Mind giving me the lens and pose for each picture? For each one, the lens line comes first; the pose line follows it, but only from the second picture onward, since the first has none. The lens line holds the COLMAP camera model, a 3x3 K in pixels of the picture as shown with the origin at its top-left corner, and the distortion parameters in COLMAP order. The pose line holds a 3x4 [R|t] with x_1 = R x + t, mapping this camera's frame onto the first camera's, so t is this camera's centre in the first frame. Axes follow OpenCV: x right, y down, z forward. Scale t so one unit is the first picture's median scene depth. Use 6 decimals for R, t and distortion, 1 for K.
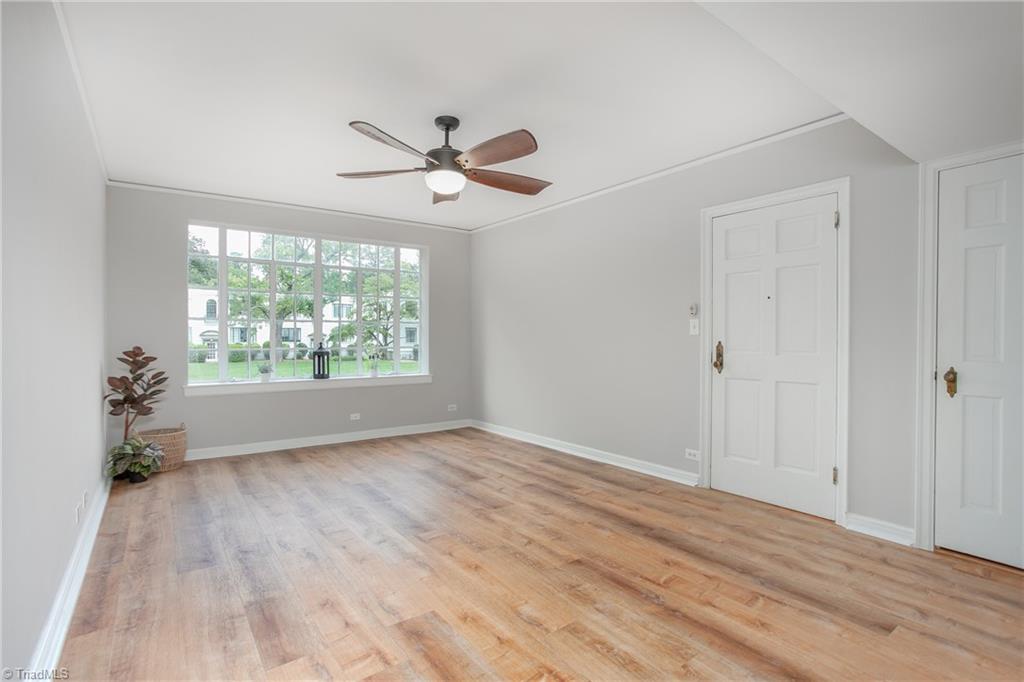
lens RADIAL K [[504.2, 0, 512.0], [0, 504.2, 341.0], [0, 0, 1]] dist [-0.033674, 0.001328]
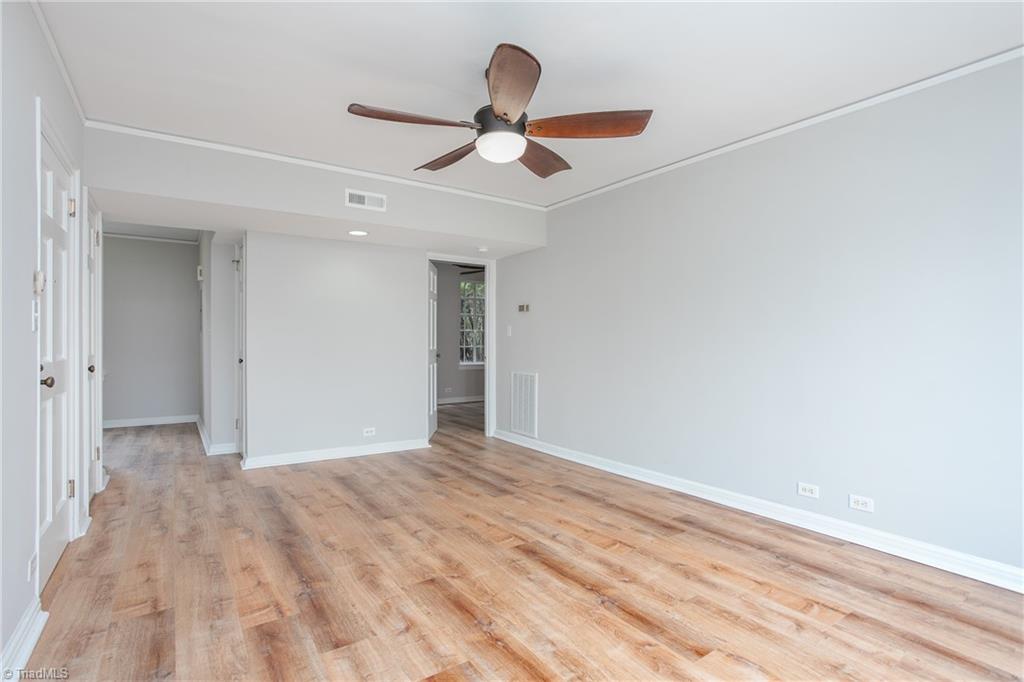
lens RADIAL K [[504.2, 0, 512.0], [0, 504.2, 341.0], [0, 0, 1]] dist [-0.033674, 0.001328]
pose [[-0.999555, -0.004048, 0.029544, -0.194321], [-0.003858, 0.999972, 0.006482, -0.010241], [-0.029570, 0.006365, -0.999542, 2.008286]]
